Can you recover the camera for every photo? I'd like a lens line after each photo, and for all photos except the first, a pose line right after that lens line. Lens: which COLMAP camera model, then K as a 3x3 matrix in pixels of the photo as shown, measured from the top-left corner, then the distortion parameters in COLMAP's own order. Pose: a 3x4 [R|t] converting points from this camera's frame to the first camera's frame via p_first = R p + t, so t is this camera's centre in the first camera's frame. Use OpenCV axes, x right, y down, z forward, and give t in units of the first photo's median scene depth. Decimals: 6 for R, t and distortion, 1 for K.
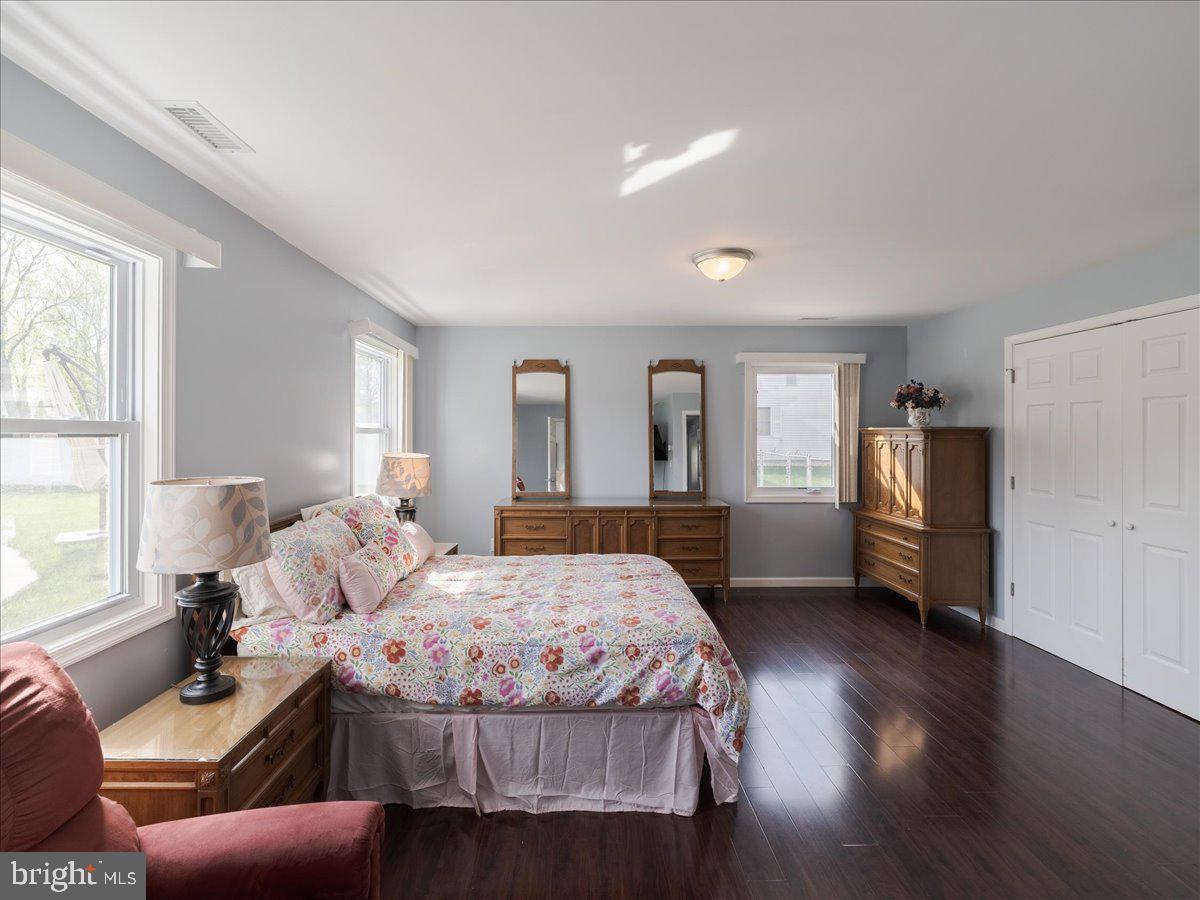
lens RADIAL K [[546.5, 0, 595.4], [0, 546.5, 437.1], [0, 0, 1]] dist [0.002154, 0.000496]
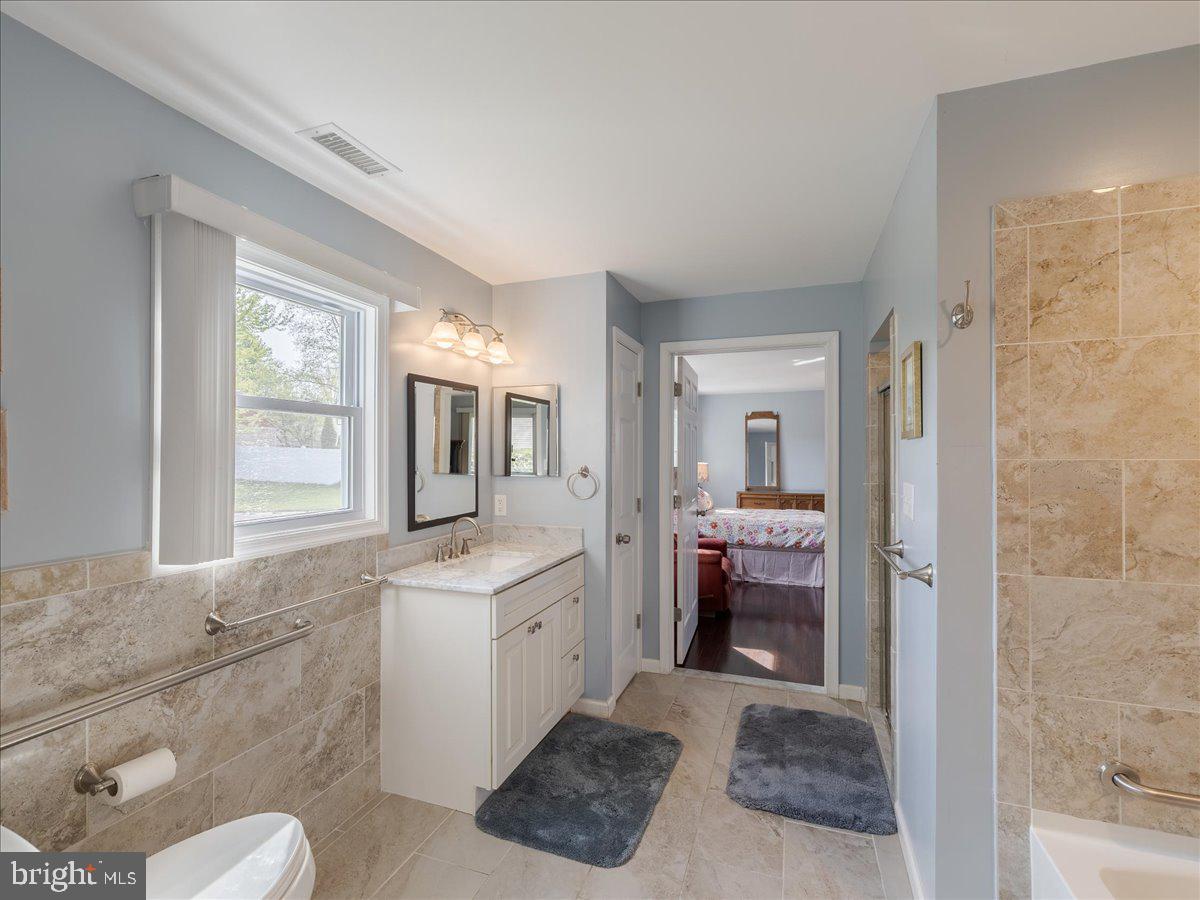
lens RADIAL K [[546.5, 0, 596.3], [0, 546.5, 451.8], [0, 0, 1]] dist [0.002154, 0.000496]
pose [[0.927743, -0.000962, -0.373218, 0.149587], [-0.003751, 0.999922, -0.011904, 0.029773], [0.373200, 0.012444, 0.927667, -1.996042]]
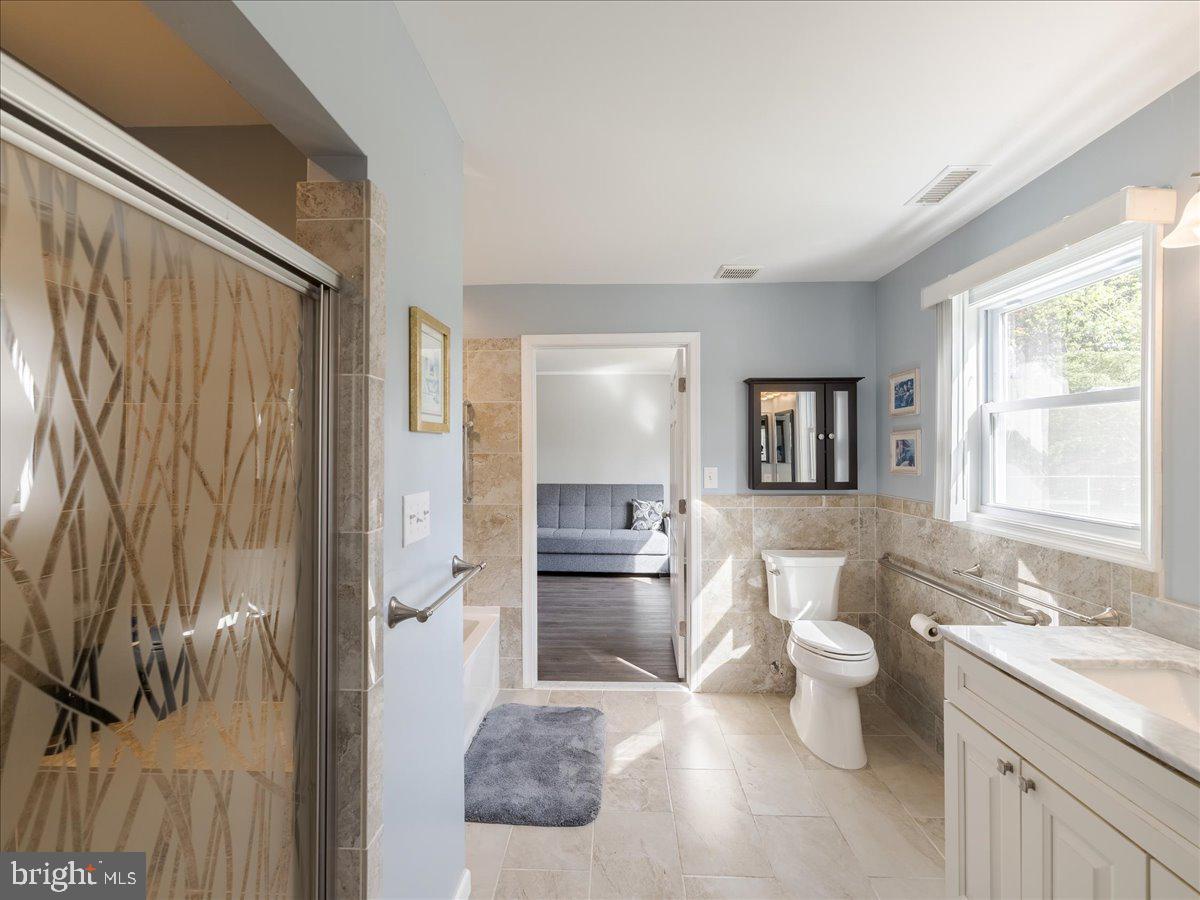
lens RADIAL K [[546.5, 0, 599.3], [0, 546.5, 446.7], [0, 0, 1]] dist [0.002154, 0.000496]
pose [[-0.997548, 0.006387, 0.069699, -0.086971], [0.006670, 0.999970, 0.003826, -0.009580], [-0.069672, 0.004281, -0.997561, 1.156529]]
